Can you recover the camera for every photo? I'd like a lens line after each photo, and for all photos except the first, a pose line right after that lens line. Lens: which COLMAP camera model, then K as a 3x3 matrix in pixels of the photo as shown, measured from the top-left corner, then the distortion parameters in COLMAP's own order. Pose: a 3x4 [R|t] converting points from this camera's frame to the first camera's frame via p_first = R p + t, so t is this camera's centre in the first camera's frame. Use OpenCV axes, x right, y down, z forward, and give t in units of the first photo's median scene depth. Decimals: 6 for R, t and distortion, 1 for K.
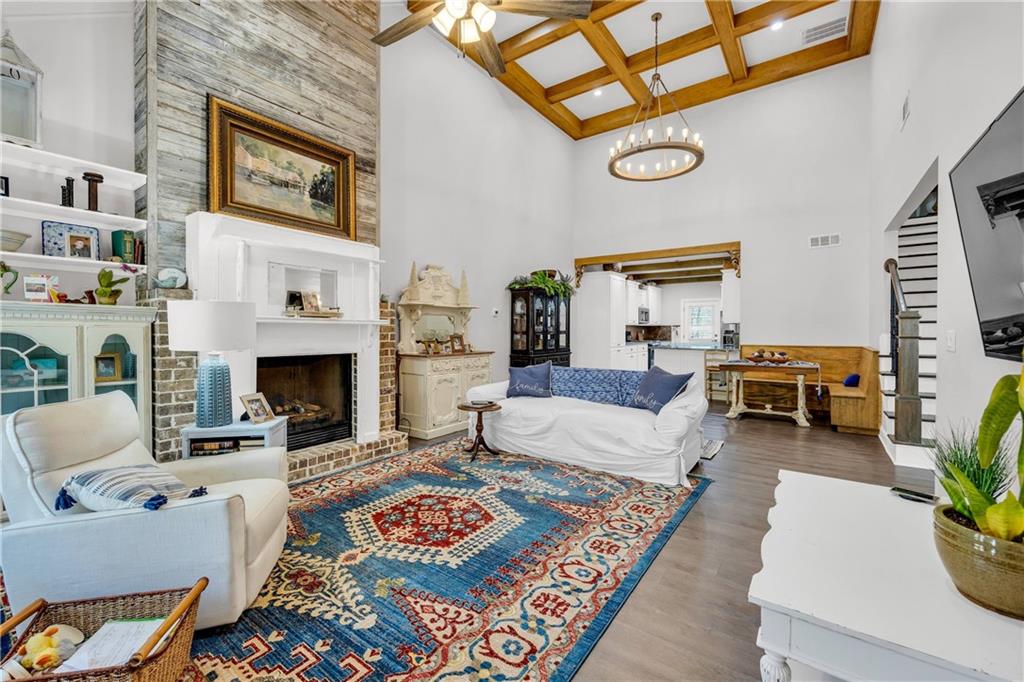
lens RADIAL K [[427.6, 0, 505.1], [0, 427.6, 335.6], [0, 0, 1]] dist [-0.004135, -0.000433]
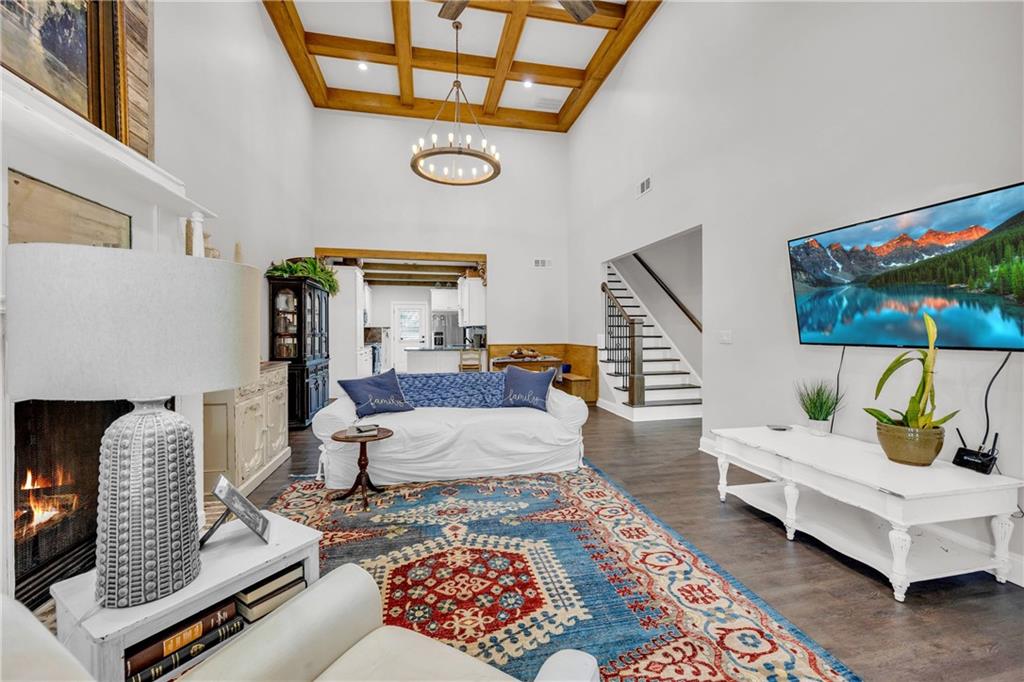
lens RADIAL K [[428.2, 0, 522.0], [0, 428.2, 337.0], [0, 0, 1]] dist [-0.004239, -0.000861]
pose [[0.650210, -0.012437, 0.759653, -0.523984], [0.013115, 0.999901, 0.005145, -0.005658], [-0.759641, 0.006617, 0.650309, 0.350649]]
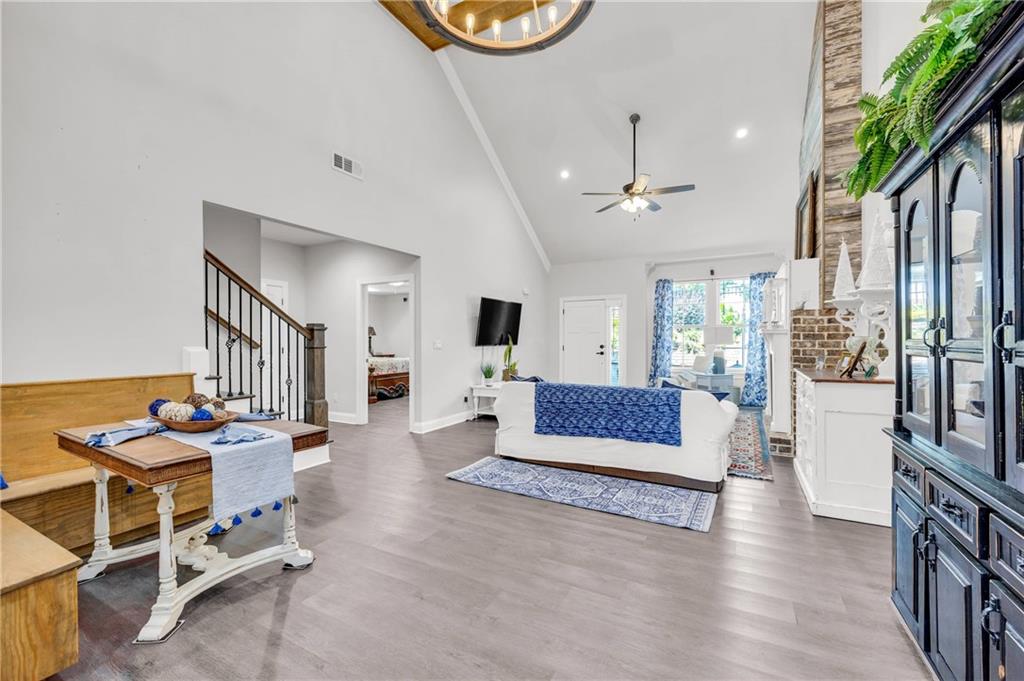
lens RADIAL K [[428.2, 0, 522.0], [0, 428.2, 336.5], [0, 0, 1]] dist [-0.004239, -0.000861]
pose [[-0.991774, 0.003222, -0.127962, 0.608839], [0.002736, 0.999988, 0.003971, -0.026498], [0.127974, 0.003588, -0.991771, 2.394674]]
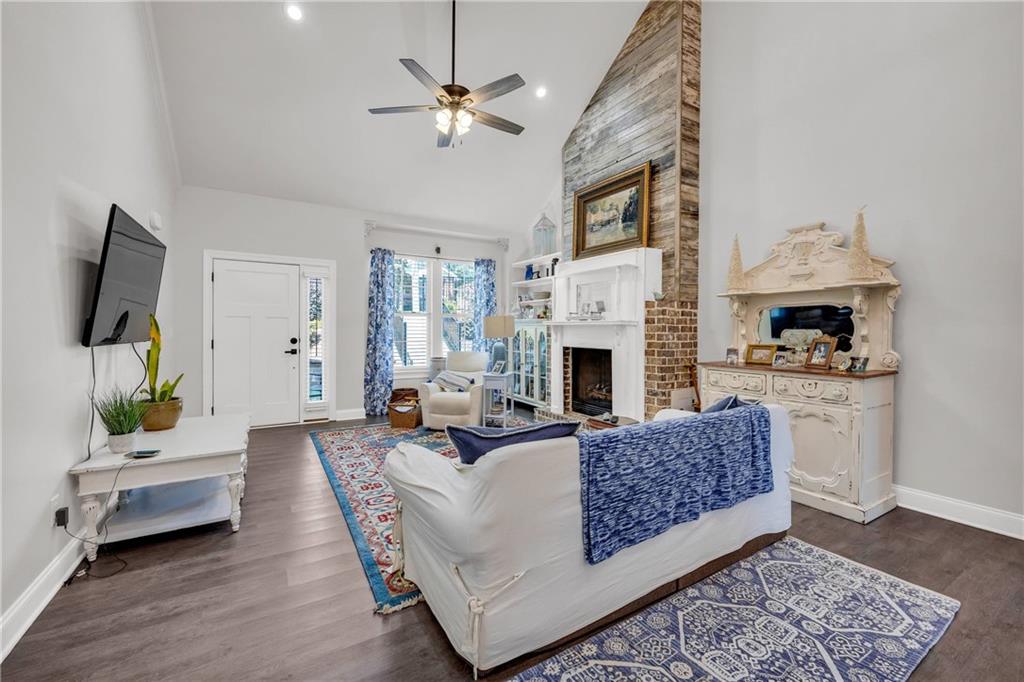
lens RADIAL K [[411.7, 0, 516.7], [0, 411.7, 345.7], [0, 0, 1]] dist [-0.023438, -0.000067]
pose [[-0.386027, 0.030429, -0.921985, 0.859135], [-0.015646, 0.999096, 0.039525, -0.010662], [0.922355, 0.029684, -0.385202, 1.320619]]
